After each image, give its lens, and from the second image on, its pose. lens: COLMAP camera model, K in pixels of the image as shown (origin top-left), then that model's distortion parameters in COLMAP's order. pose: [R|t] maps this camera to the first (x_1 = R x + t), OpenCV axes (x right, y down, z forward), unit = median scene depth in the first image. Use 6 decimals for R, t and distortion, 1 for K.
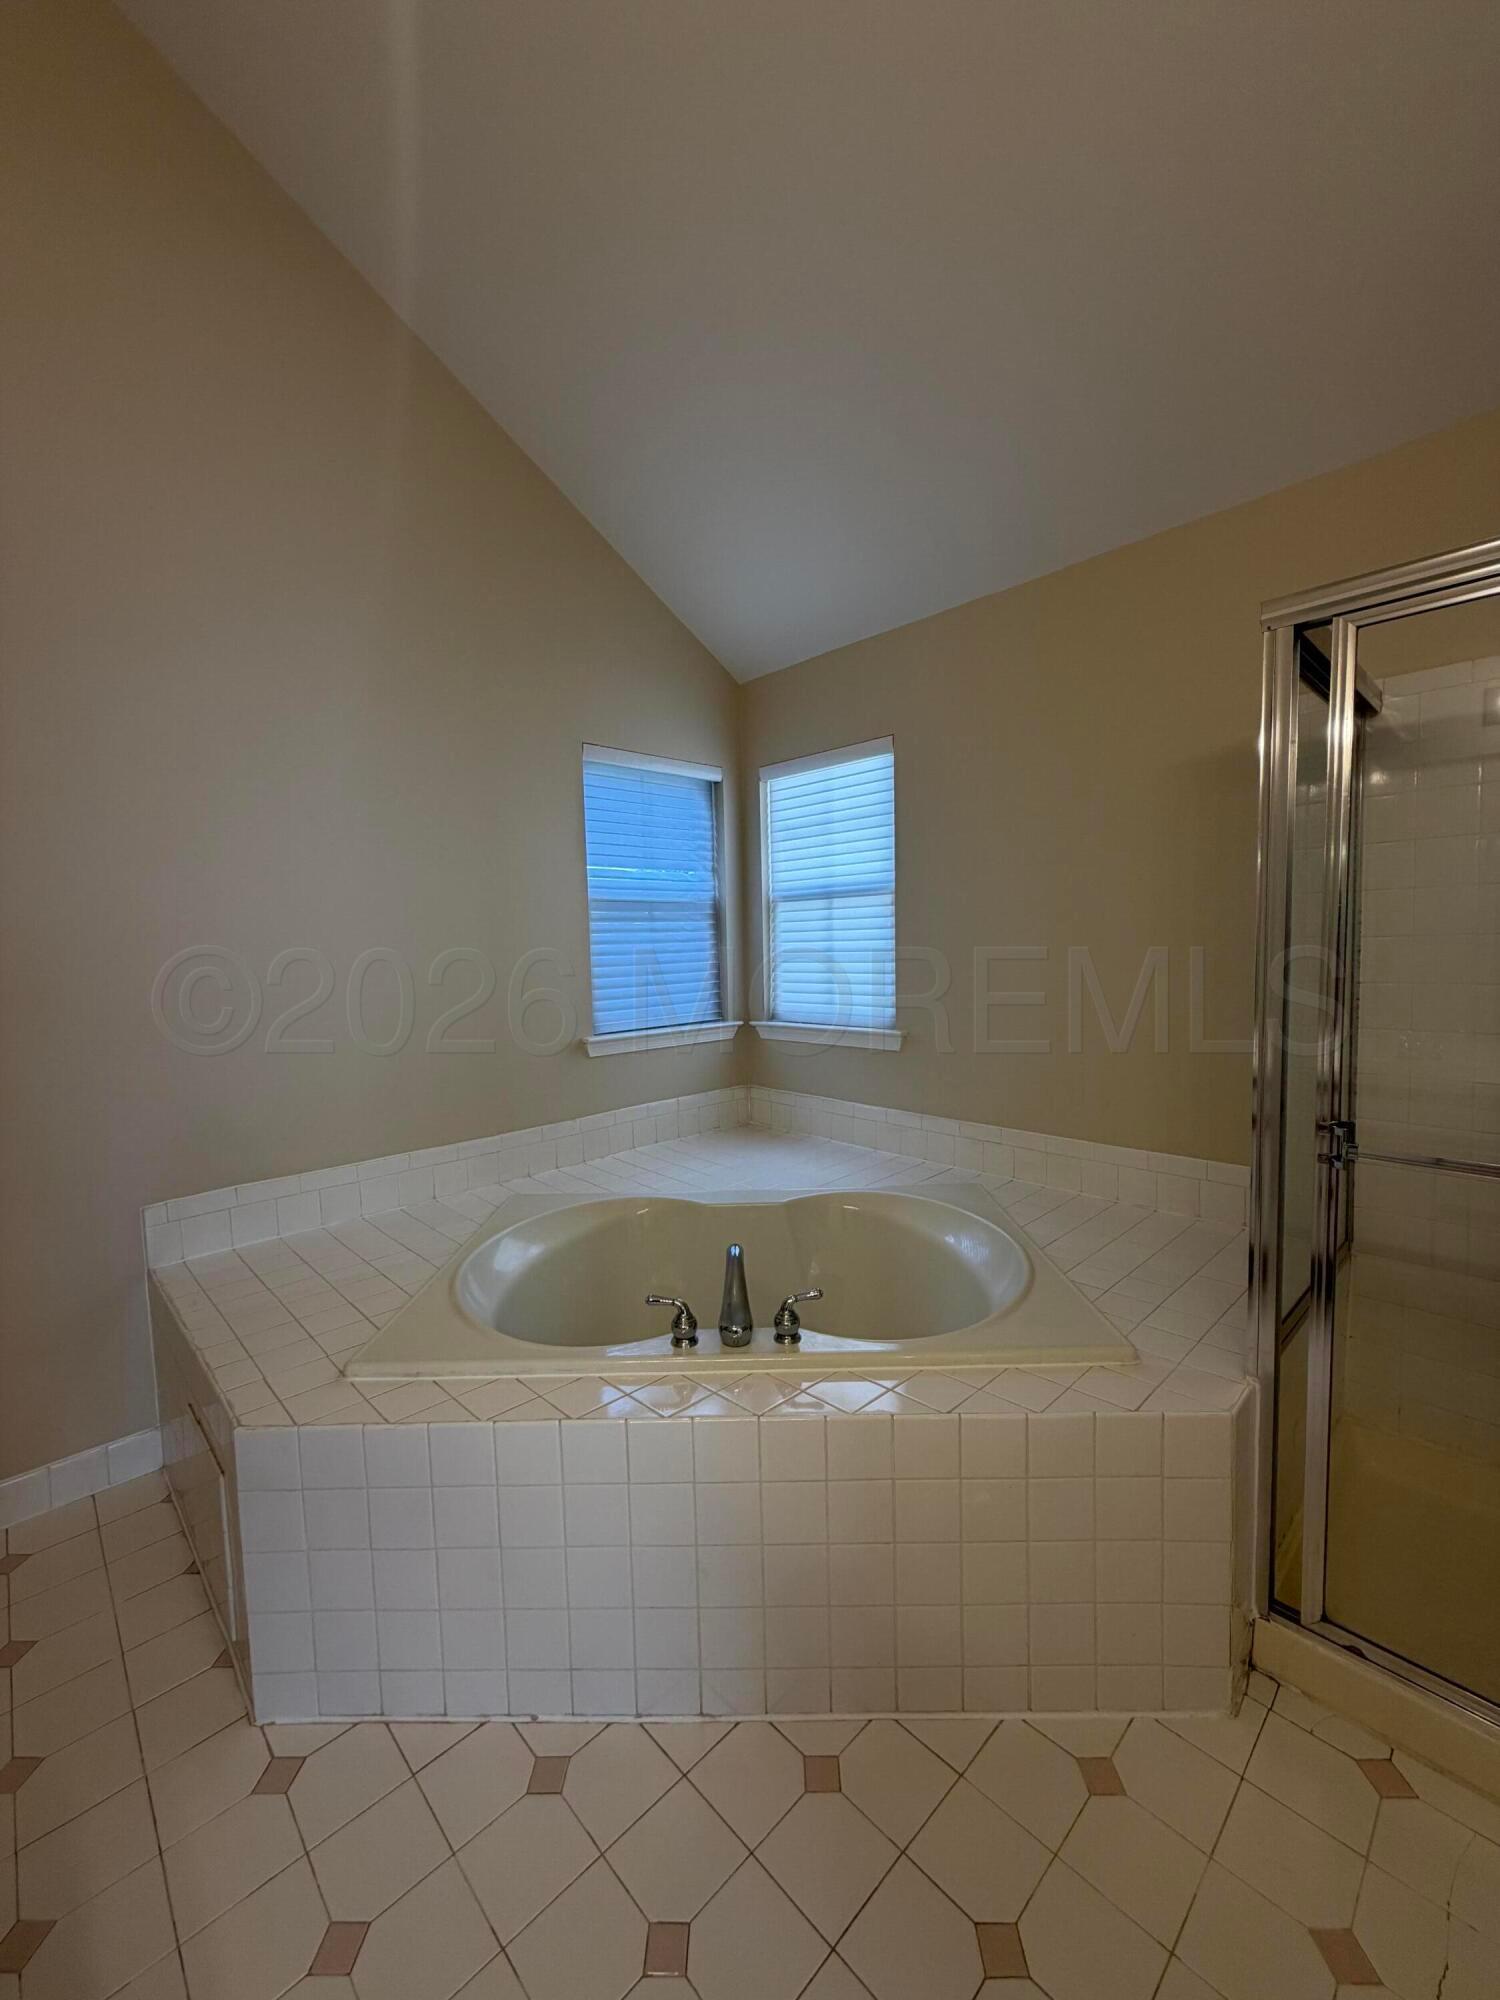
lens RADIAL K [[794.1, 0, 749.6], [0, 794.1, 998.5], [0, 0, 1]] dist [-0.000686, 0.000498]
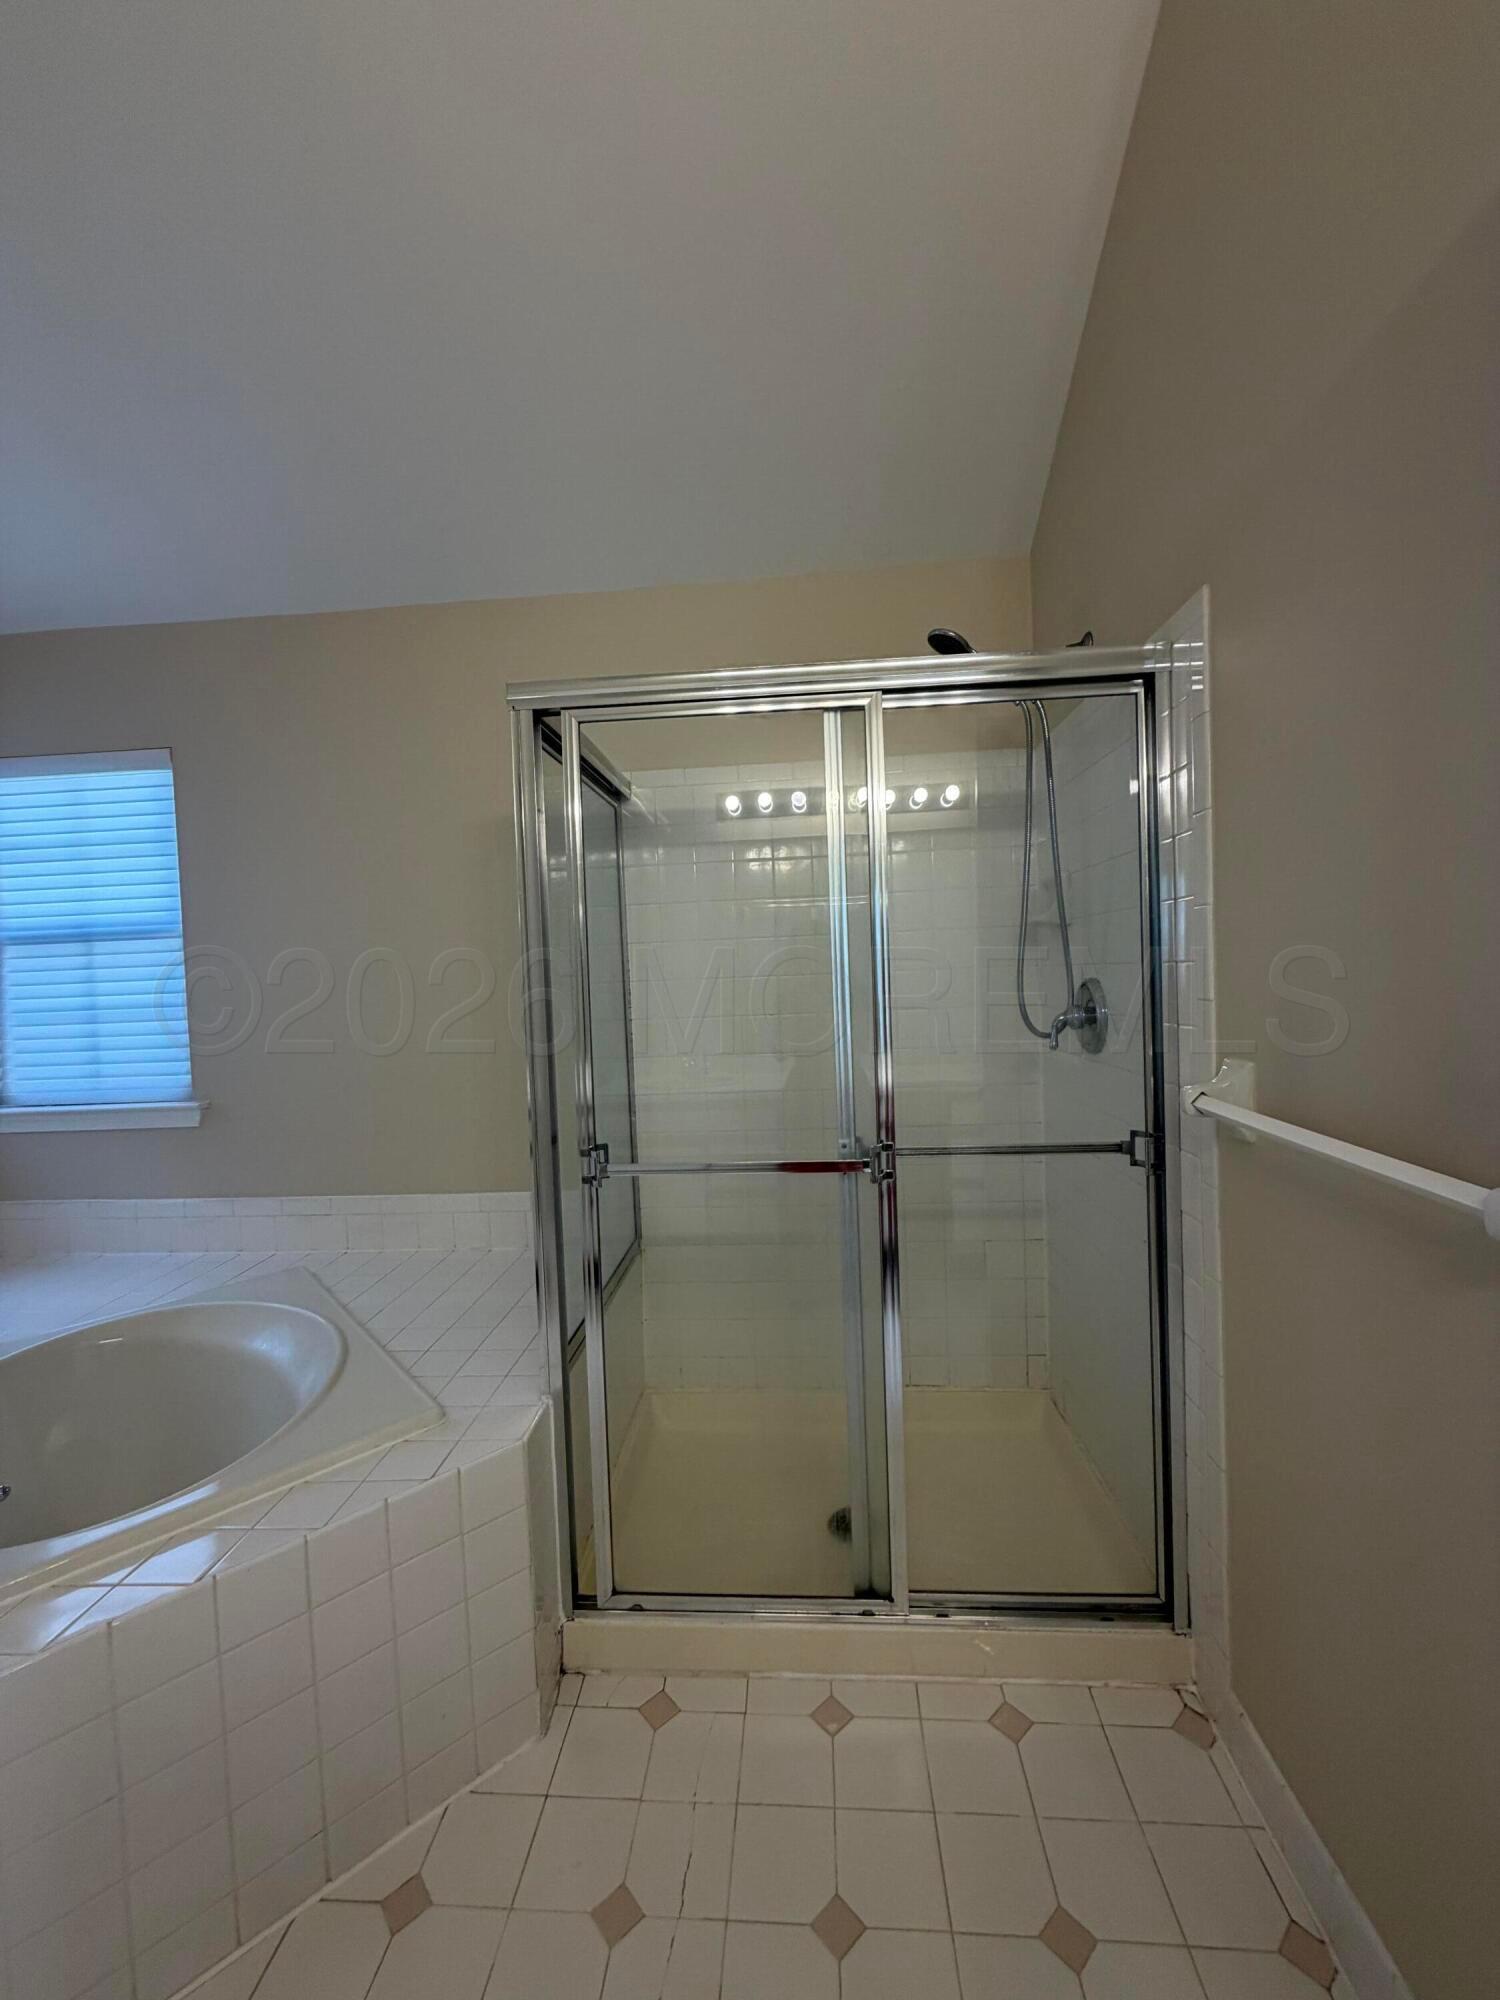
lens RADIAL K [[794.1, 0, 747.9], [0, 794.1, 998.5], [0, 0, 1]] dist [-0.000686, 0.000498]
pose [[0.744689, -0.033383, 0.666576, 0.100476], [0.069351, 0.997212, -0.027537, -0.006623], [-0.663799, 0.066734, 0.744928, -0.010122]]
